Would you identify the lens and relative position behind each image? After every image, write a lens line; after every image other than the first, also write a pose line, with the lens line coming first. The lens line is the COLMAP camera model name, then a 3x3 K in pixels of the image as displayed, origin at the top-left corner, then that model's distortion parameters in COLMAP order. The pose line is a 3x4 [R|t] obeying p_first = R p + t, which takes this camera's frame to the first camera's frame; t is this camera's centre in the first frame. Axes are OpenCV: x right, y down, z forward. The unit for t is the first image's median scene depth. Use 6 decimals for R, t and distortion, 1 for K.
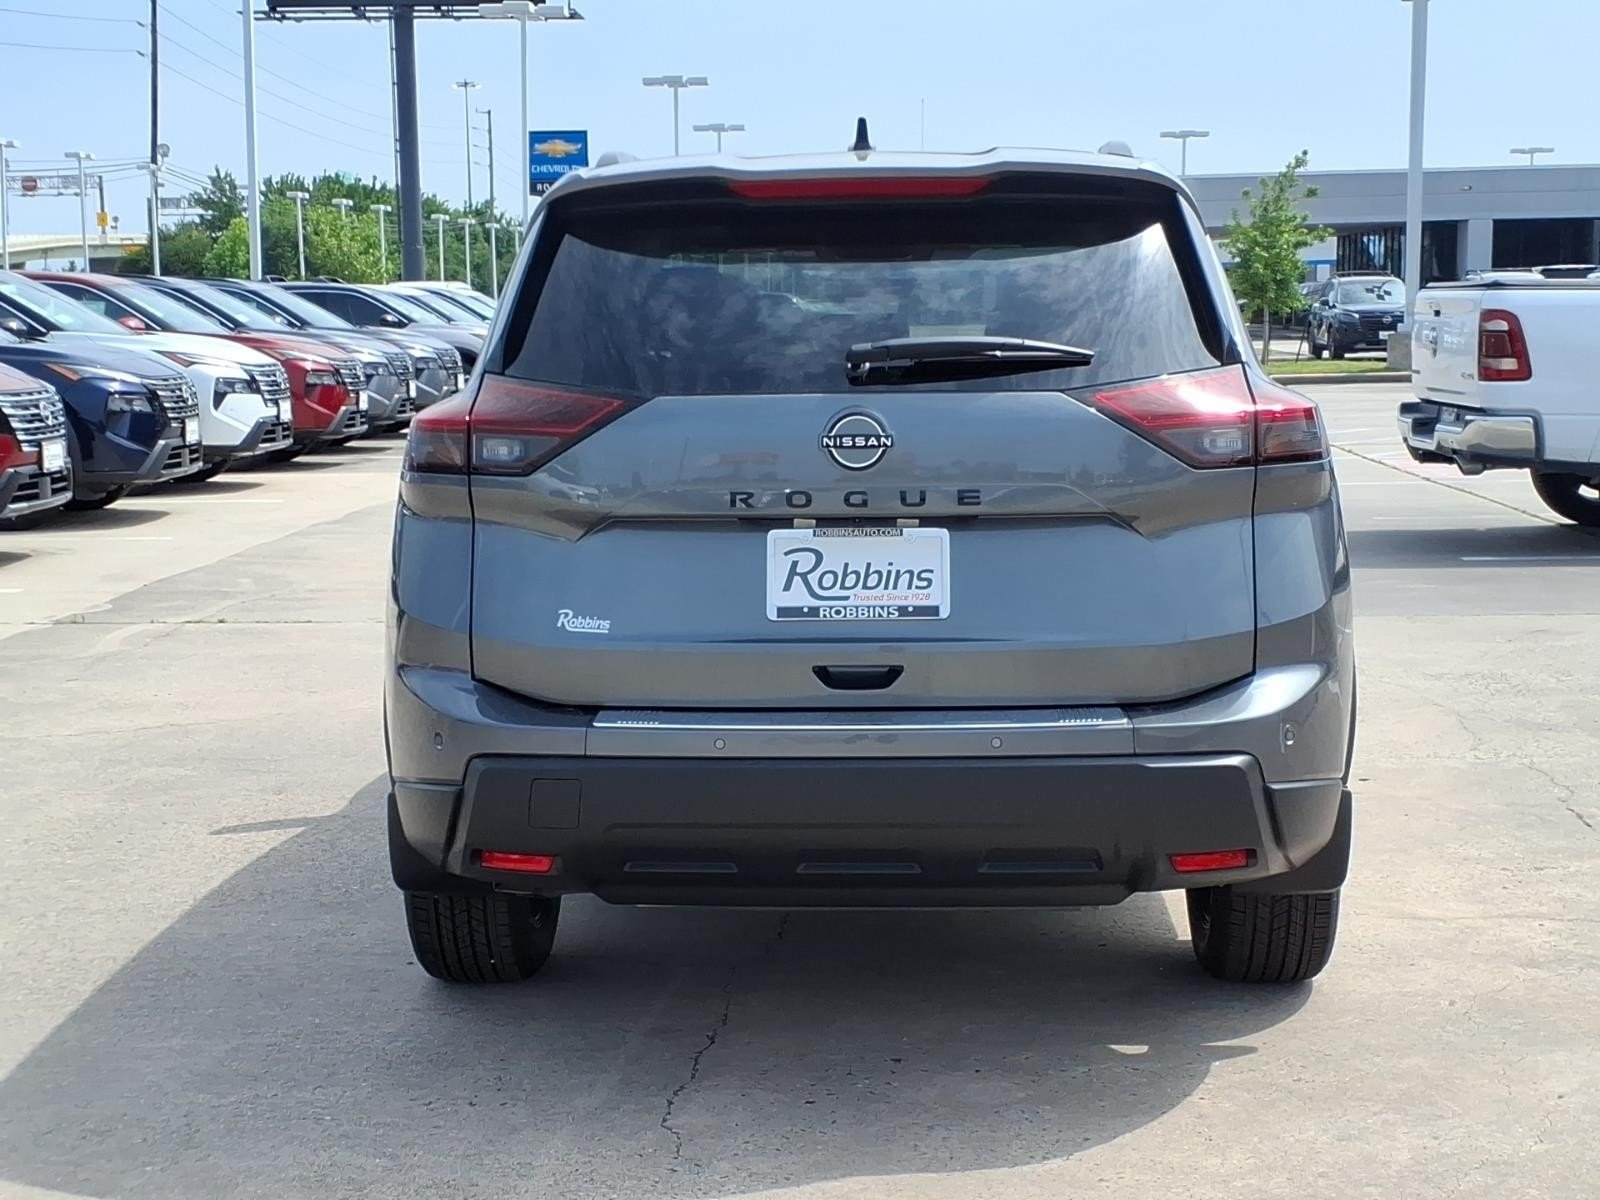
lens RADIAL K [[2702.9, 0, 800.0], [0, 2702.9, 600.0], [0, 0, 1]] dist [0.118676, -0.086464]
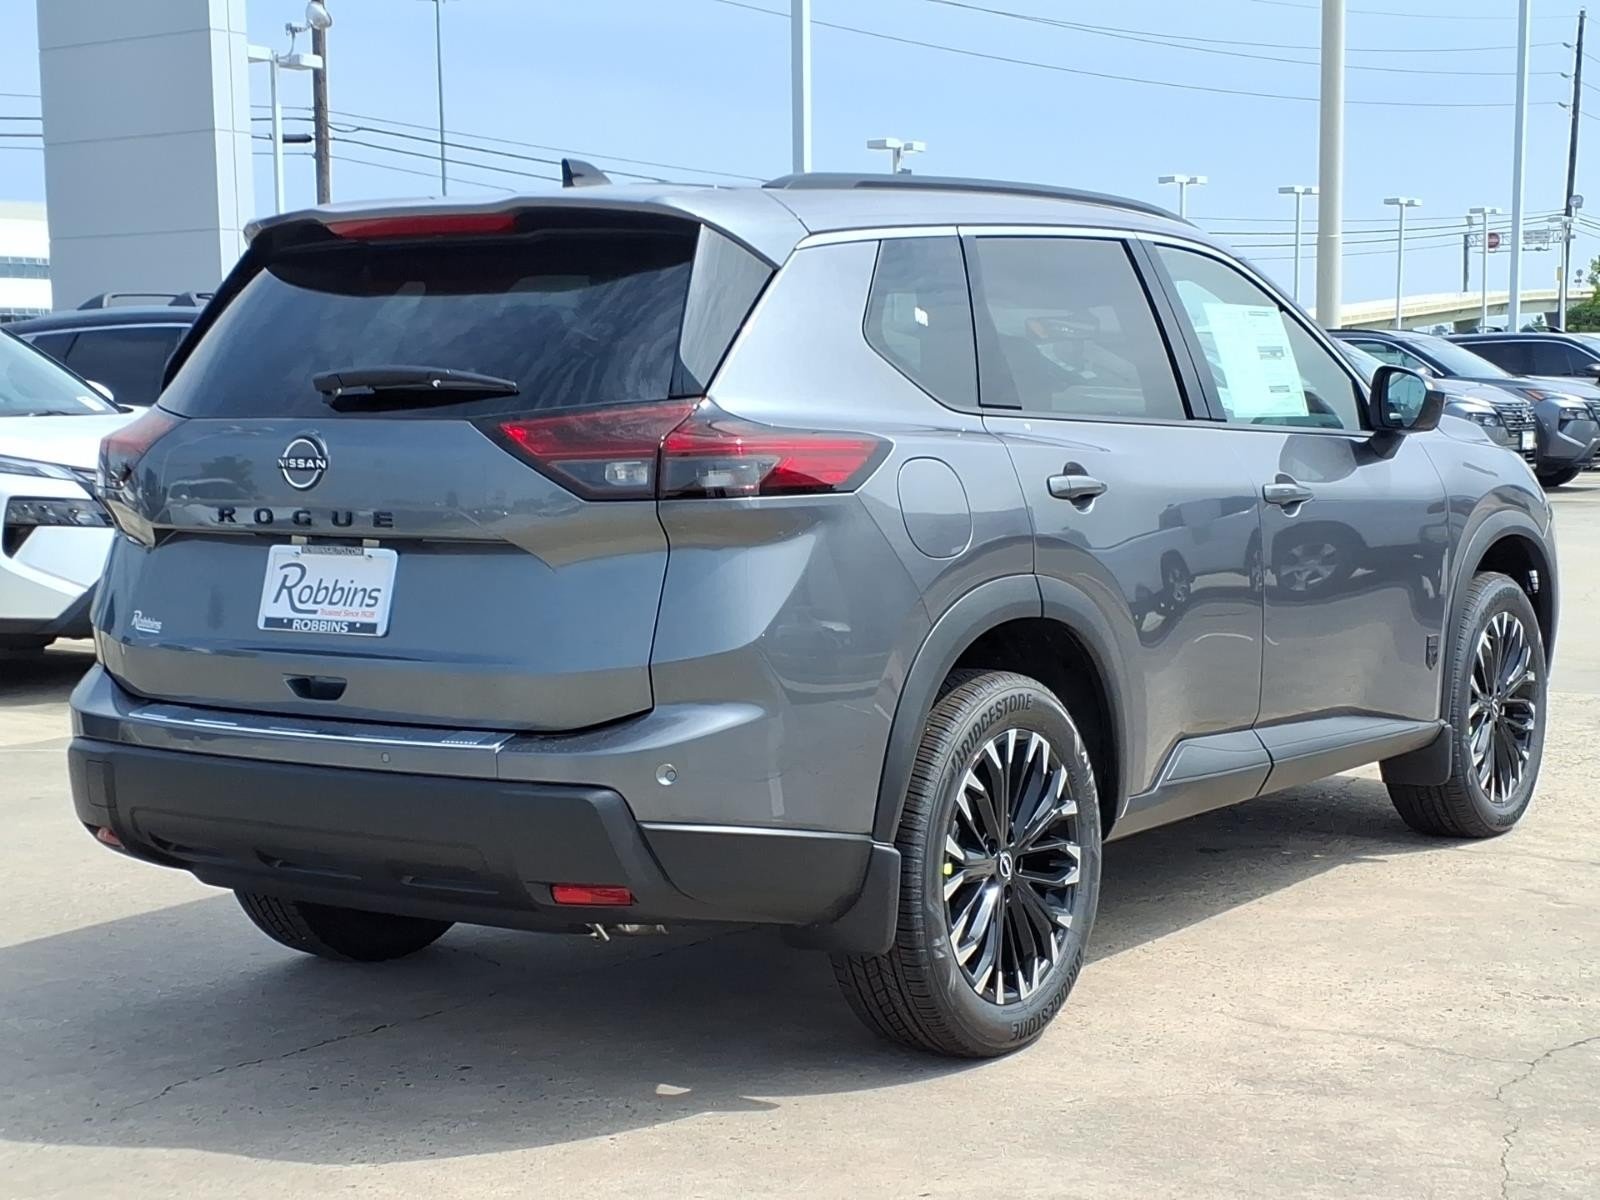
lens RADIAL K [[2702.9, 0, 800.0], [0, 2702.9, 600.0], [0, 0, 1]] dist [0.118676, -0.086464]
pose [[0.849627, 0.047982, -0.525197, 0.732393], [-0.058496, 0.998282, -0.003428, -0.012764], [0.524130, 0.033635, 0.850974, 0.195794]]
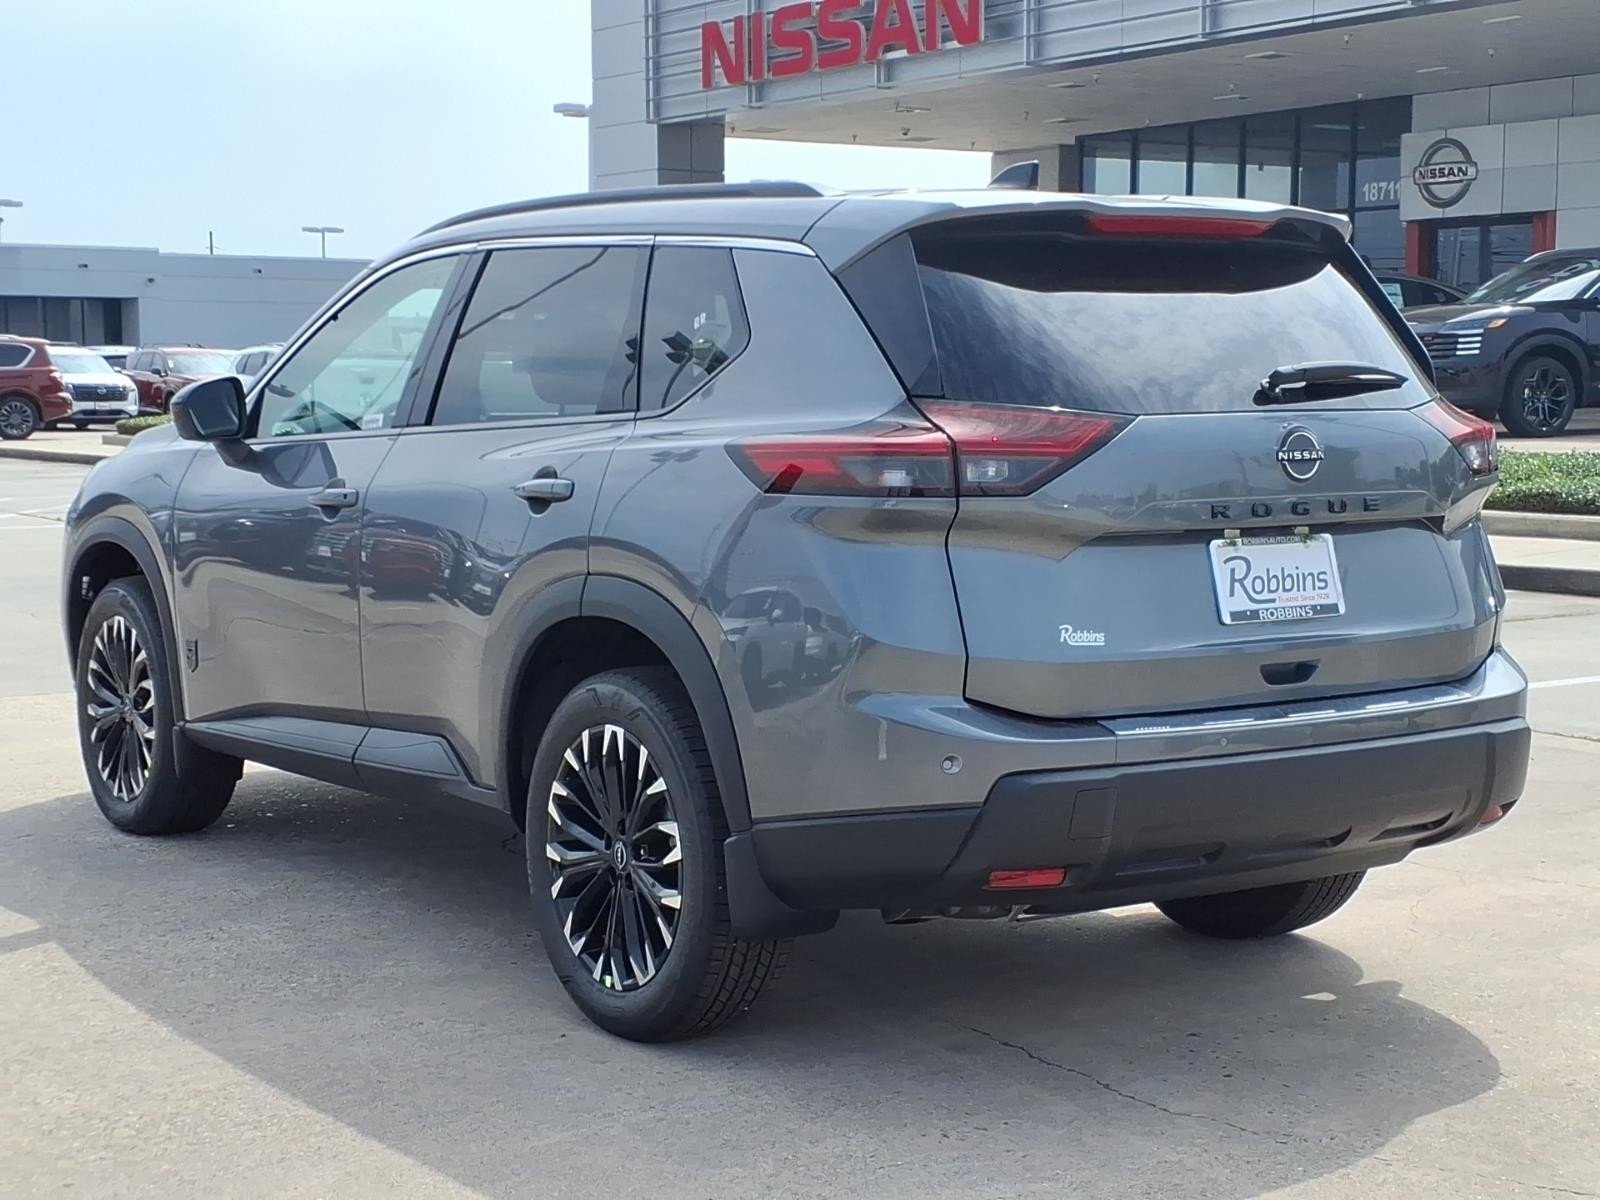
lens RADIAL K [[2628.7, 0, 845.4], [0, 2628.7, 605.5], [0, 0, 1]] dist [0.099361, 0.033779]
pose [[0.789456, -0.045117, 0.612146, -0.764590], [0.062850, 0.997995, -0.007500, -0.001611], [-0.610580, 0.044395, 0.790709, 0.266574]]
